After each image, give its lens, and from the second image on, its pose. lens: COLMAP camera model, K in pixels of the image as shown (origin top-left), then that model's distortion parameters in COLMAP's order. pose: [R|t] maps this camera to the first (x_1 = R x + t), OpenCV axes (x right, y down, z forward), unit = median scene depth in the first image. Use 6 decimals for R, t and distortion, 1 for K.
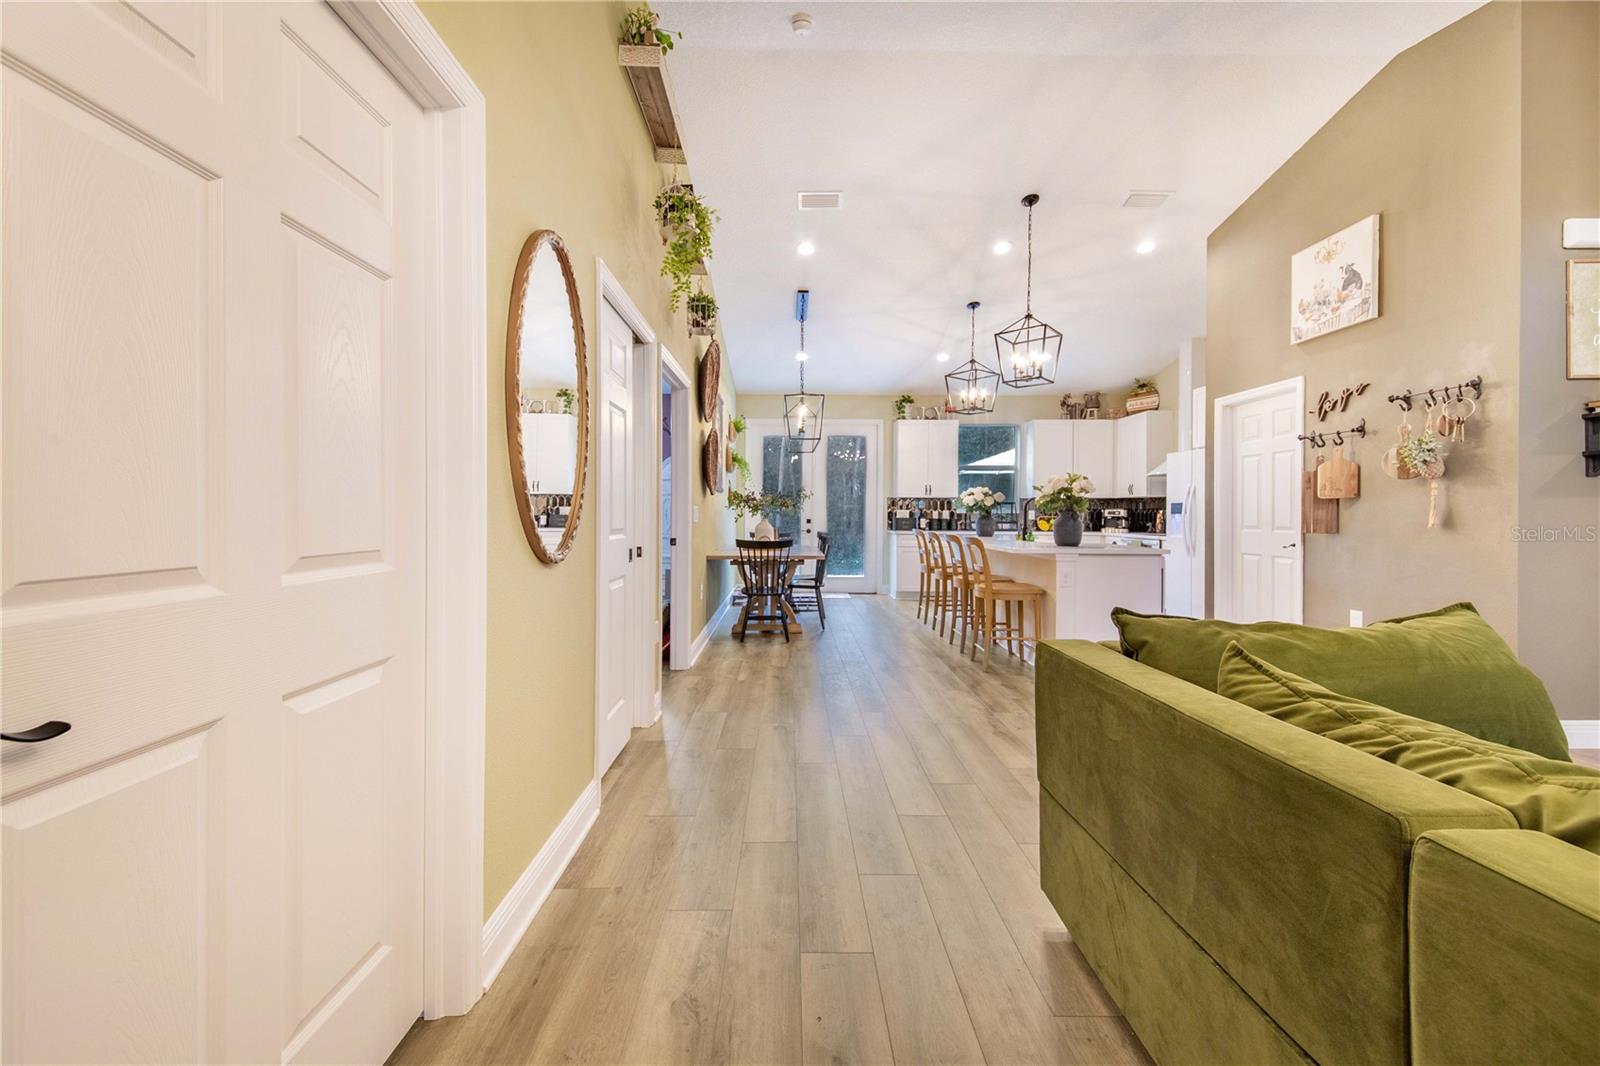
lens RADIAL K [[631.9, 0, 792.9], [0, 631.9, 515.0], [0, 0, 1]] dist [0.021983, -0.012995]
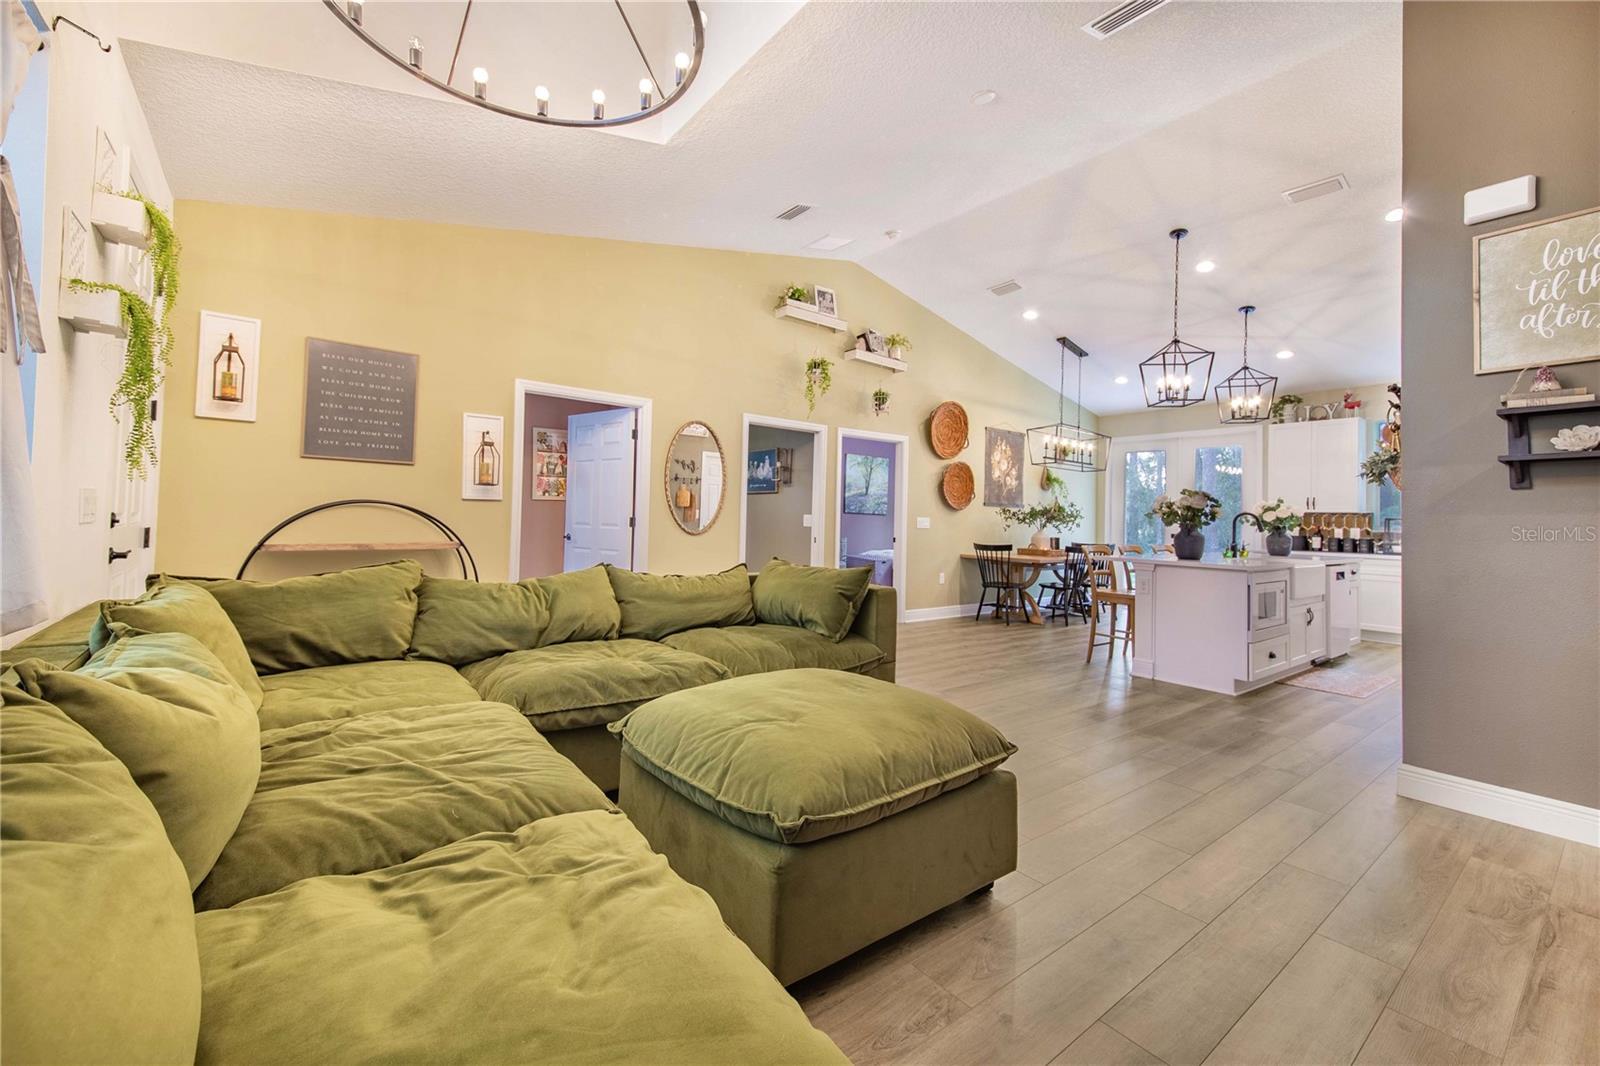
lens RADIAL K [[653.9, 0, 786.2], [0, 653.9, 506.2], [0, 0, 1]] dist [0.025906, -0.008647]
pose [[0.598061, -0.005534, -0.801432, 0.591290], [-0.022067, 0.999483, -0.023369, 0.001057], [0.801147, 0.031661, 0.597630, -0.116779]]
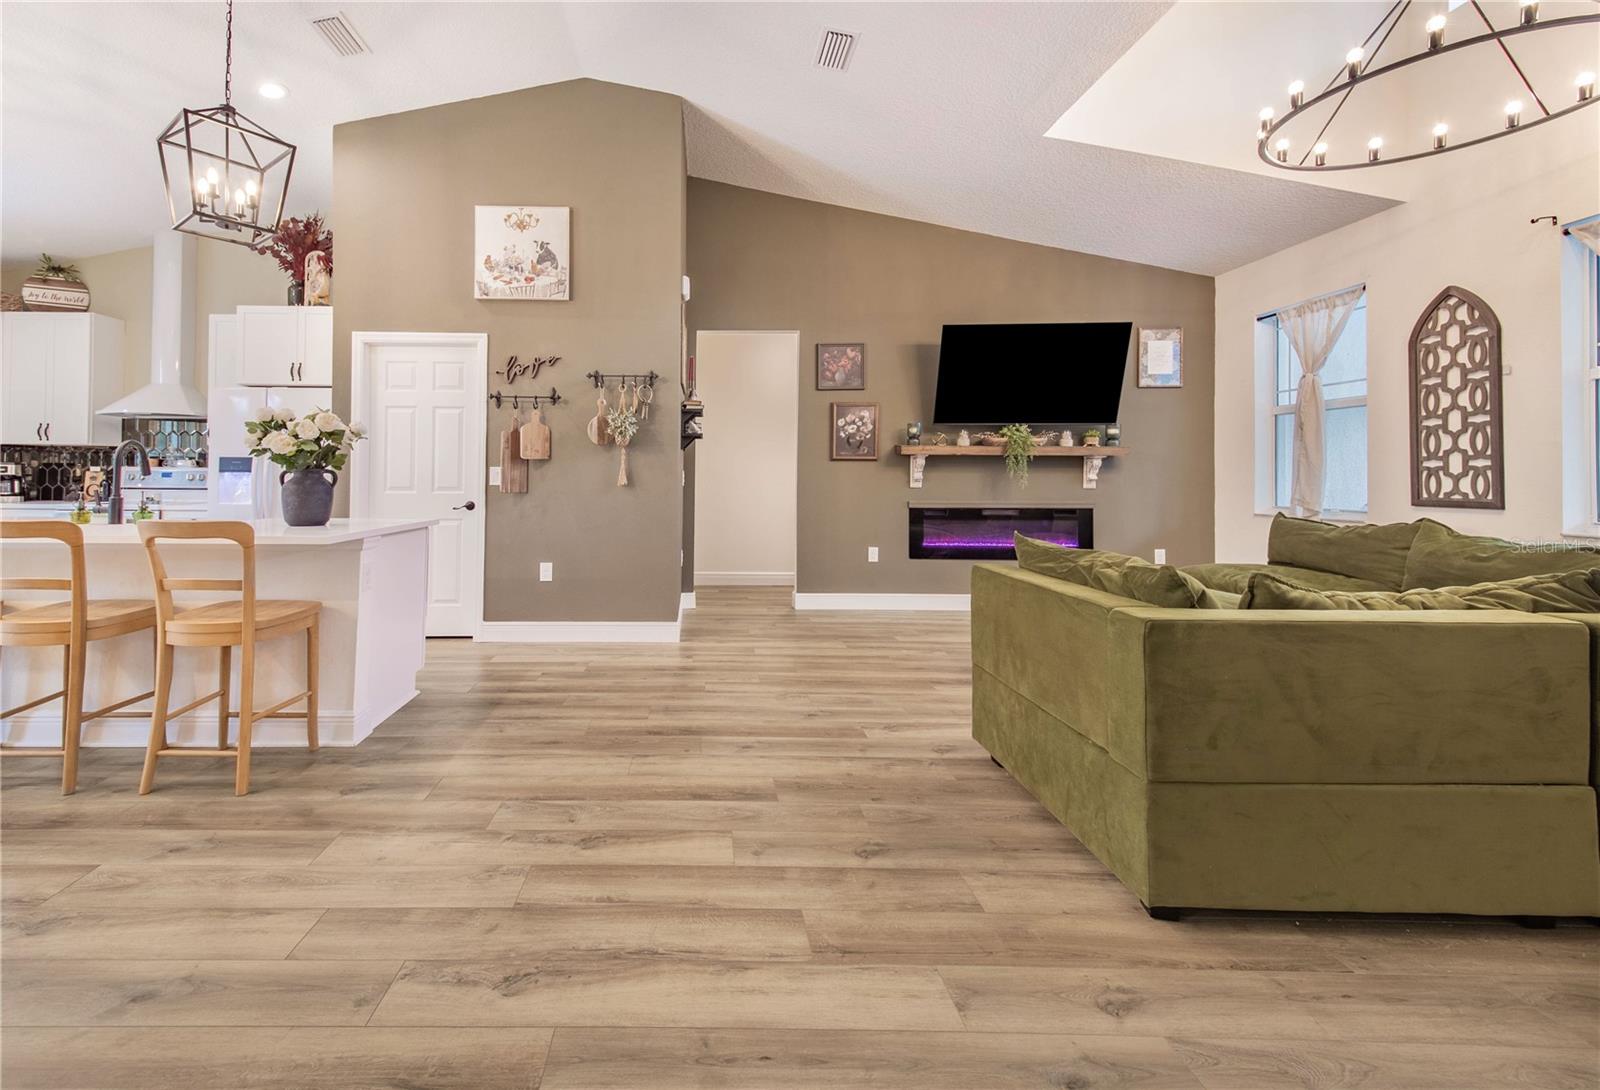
lens RADIAL K [[669.7, 0, 696.0], [0, 669.7, 467.2], [0, 0, 1]] dist [0.015267, -0.001000]
pose [[-0.000968, 0.013429, 0.999909, -0.139092], [-0.004680, 0.999899, -0.013433, 0.000186], [-0.999989, -0.004692, -0.000905, 0.407209]]
